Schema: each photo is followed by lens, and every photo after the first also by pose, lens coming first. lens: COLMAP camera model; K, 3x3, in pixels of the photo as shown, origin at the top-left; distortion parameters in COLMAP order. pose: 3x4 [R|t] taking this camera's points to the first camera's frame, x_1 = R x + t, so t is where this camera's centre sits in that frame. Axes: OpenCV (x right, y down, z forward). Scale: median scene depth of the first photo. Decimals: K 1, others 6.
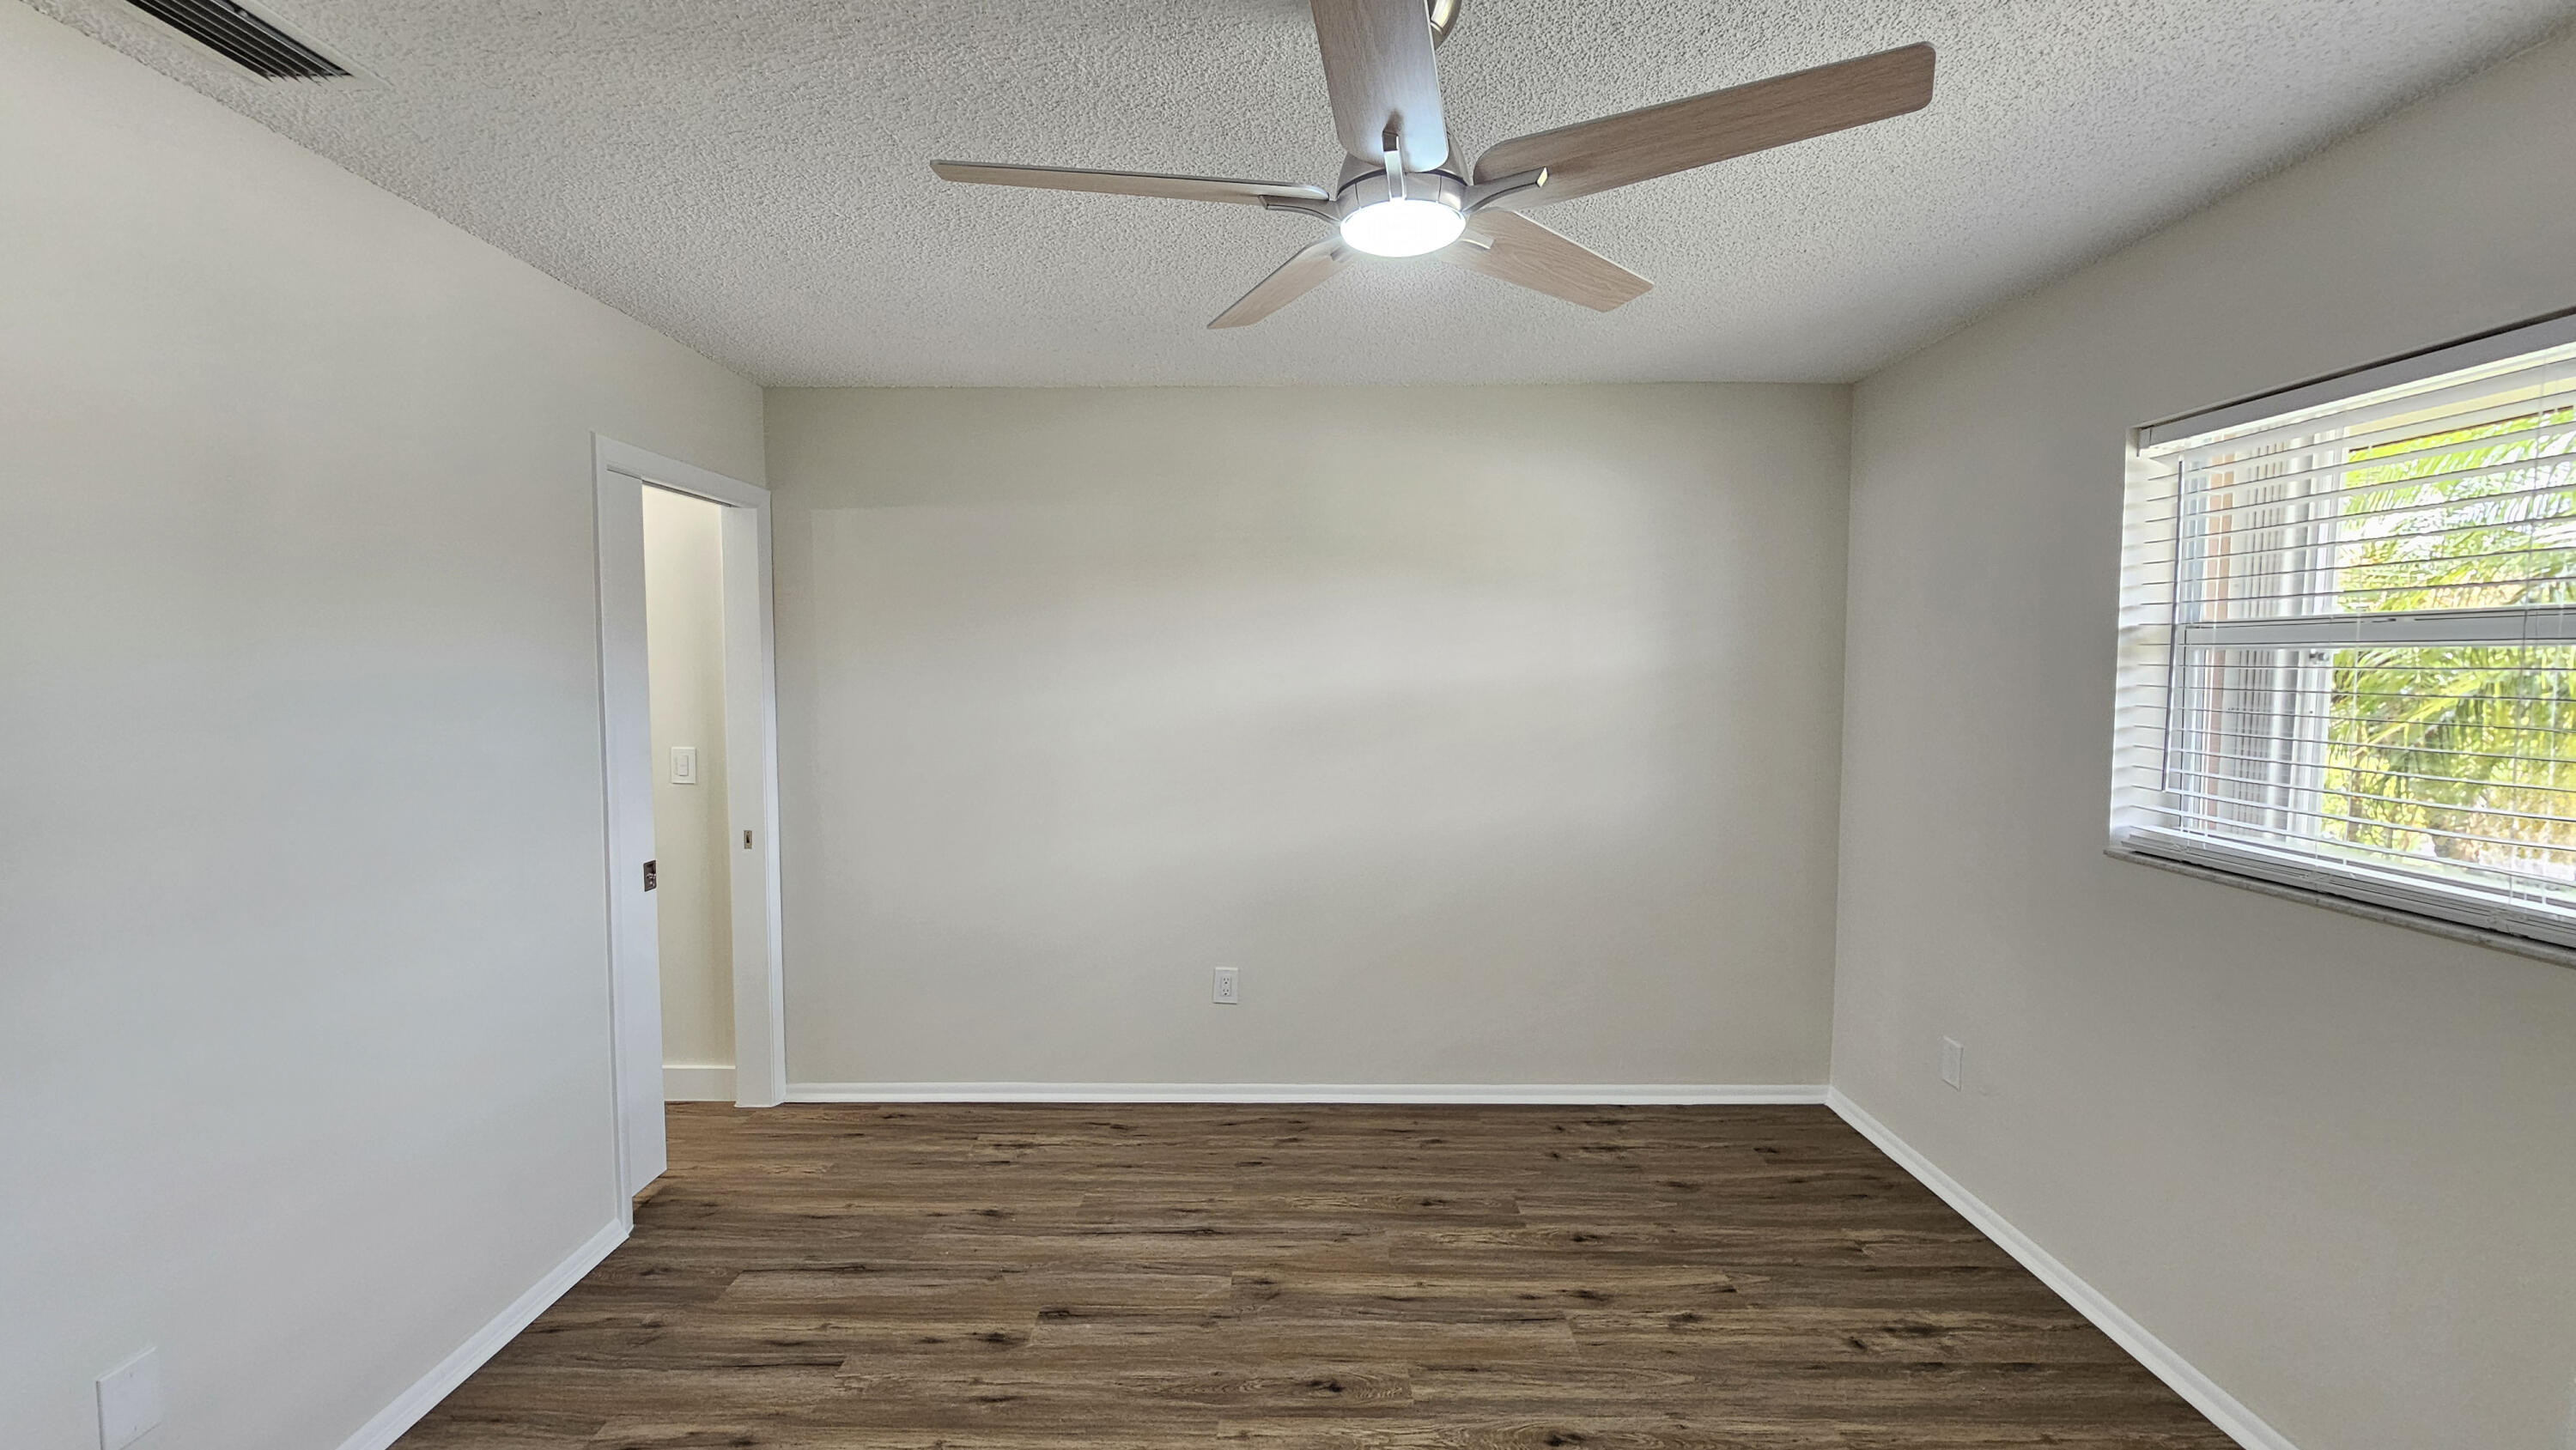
lens RADIAL K [[1055.0, 0, 1279.3], [0, 1055.0, 722.1], [0, 0, 1]] dist [-0.002483, 0.000167]
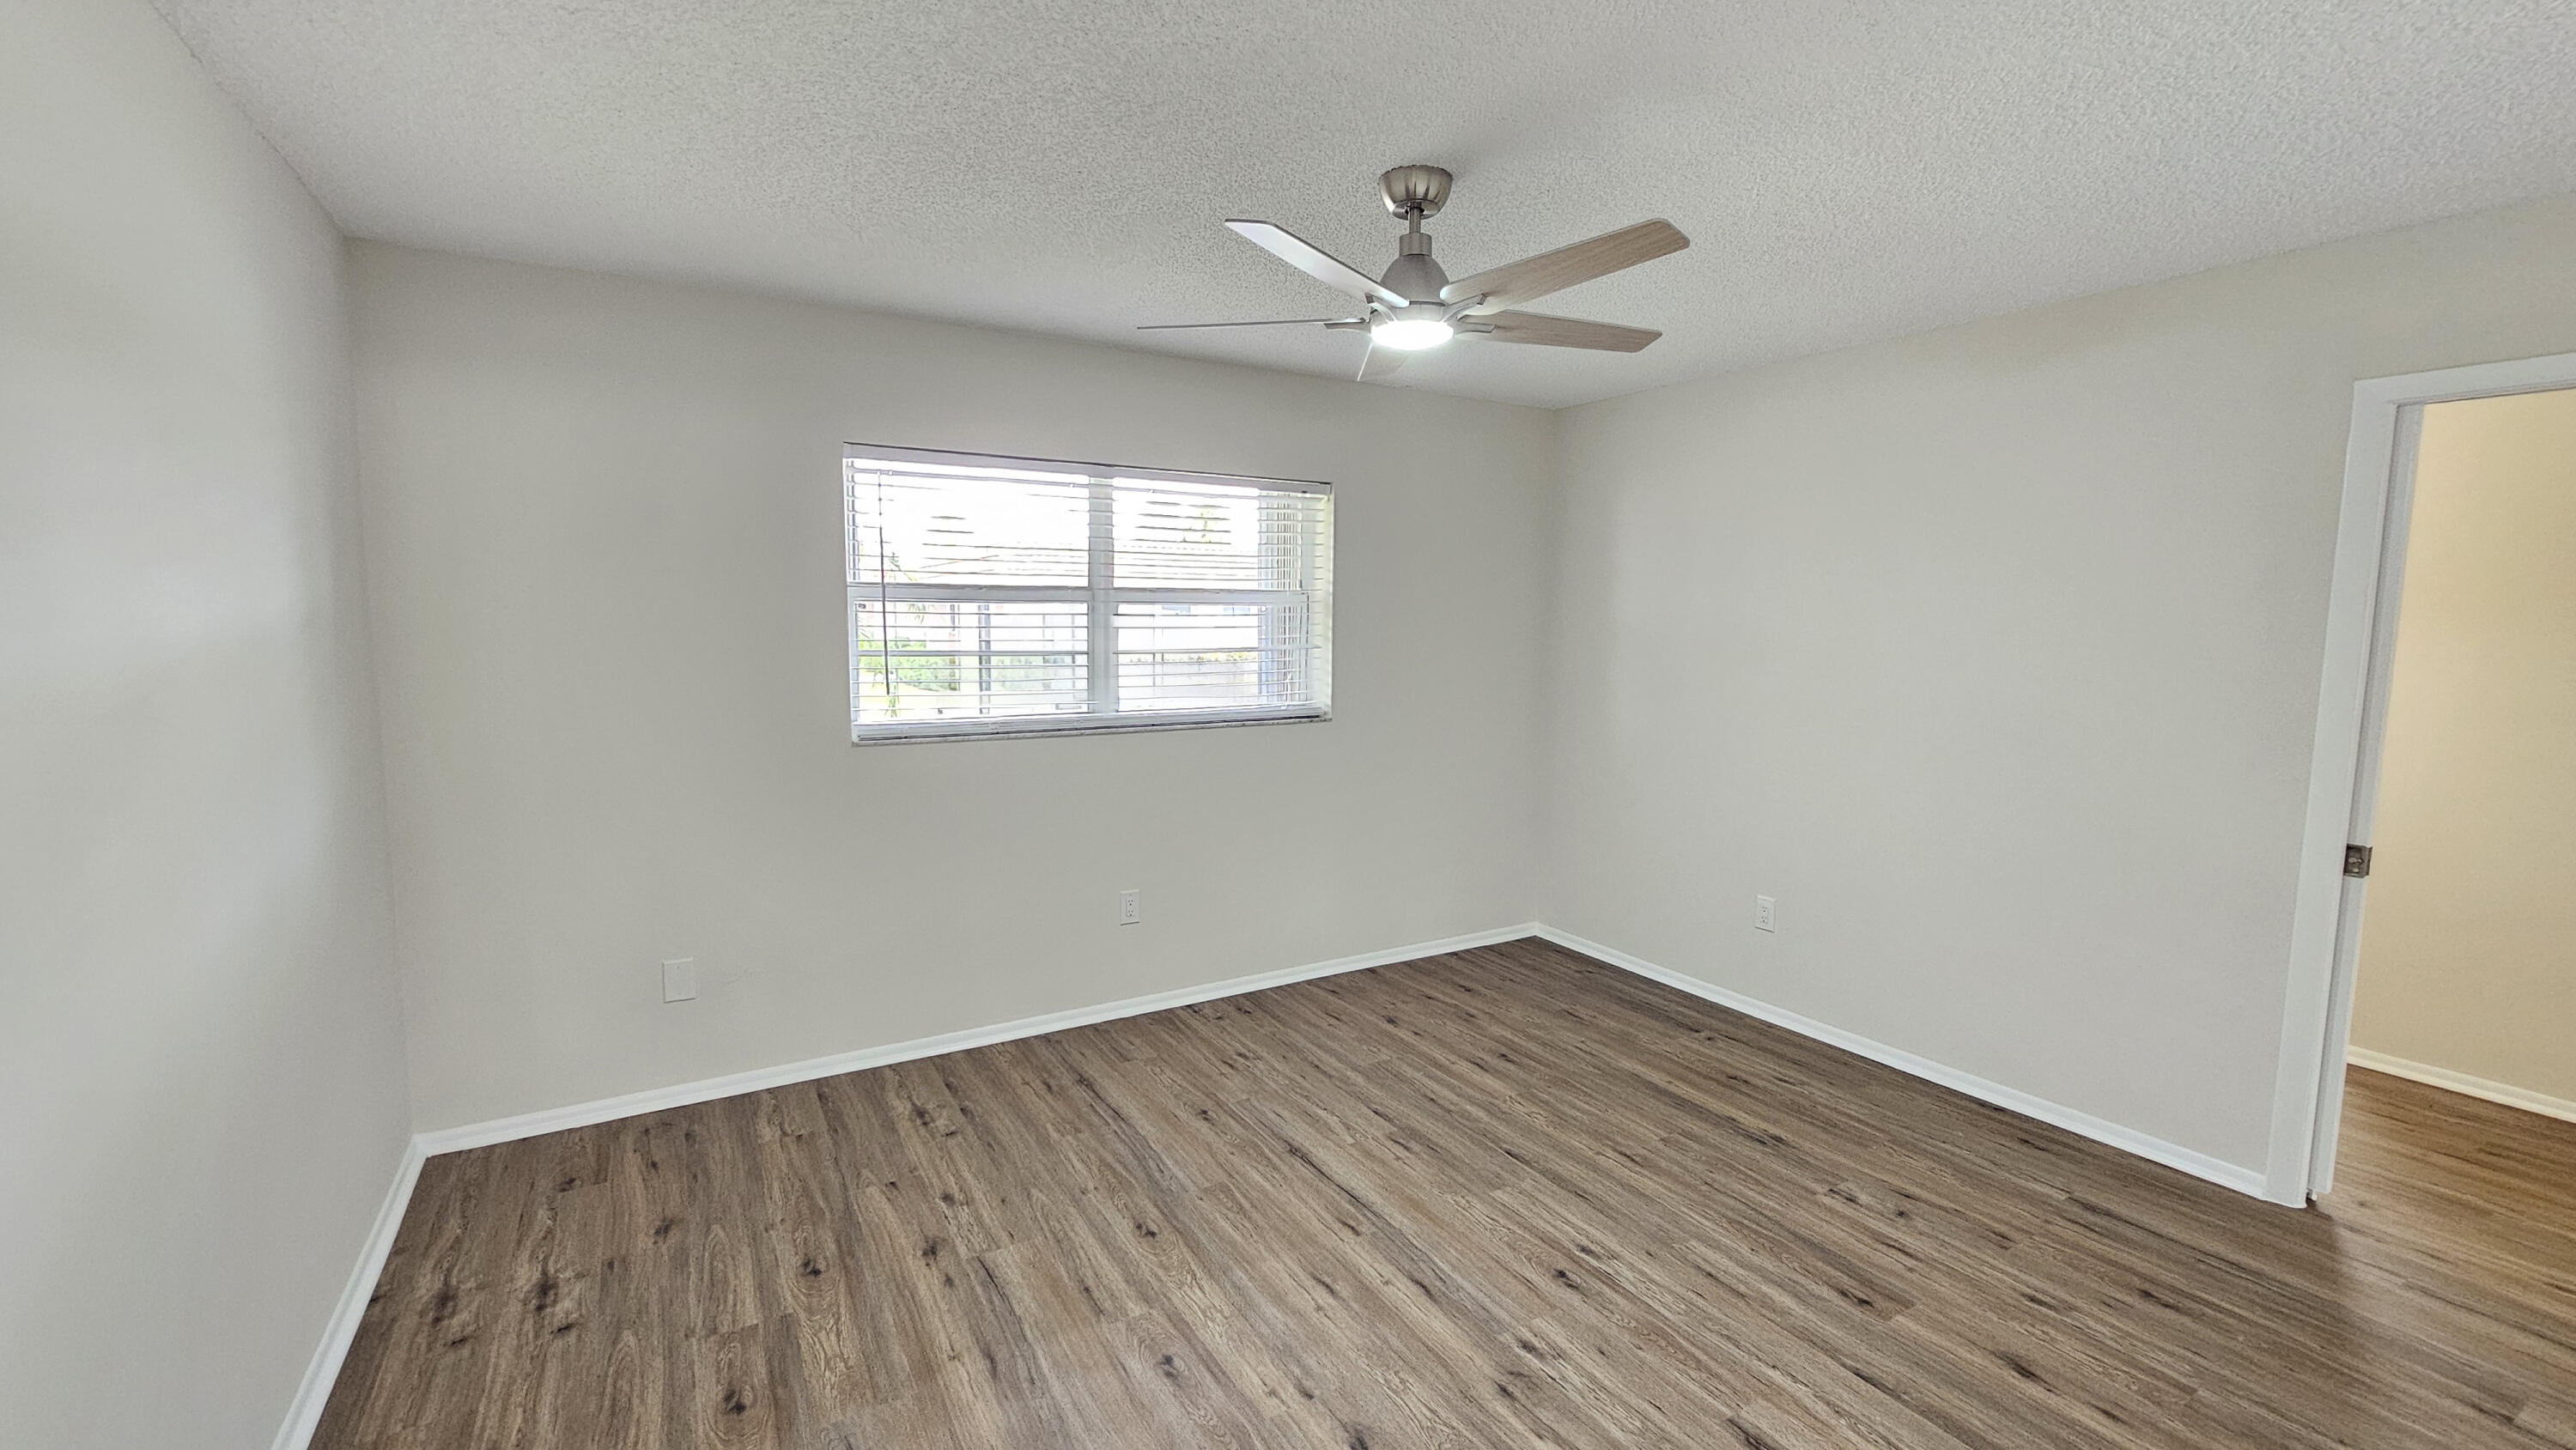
lens RADIAL K [[1055.0, 0, 1279.3], [0, 1055.0, 722.1], [0, 0, 1]] dist [-0.002483, 0.000167]
pose [[-0.511526, -0.094750, 0.854028, -0.632526], [0.042231, 0.989929, 0.135121, -0.064384], [-0.858230, 0.105184, -0.502372, 1.089259]]
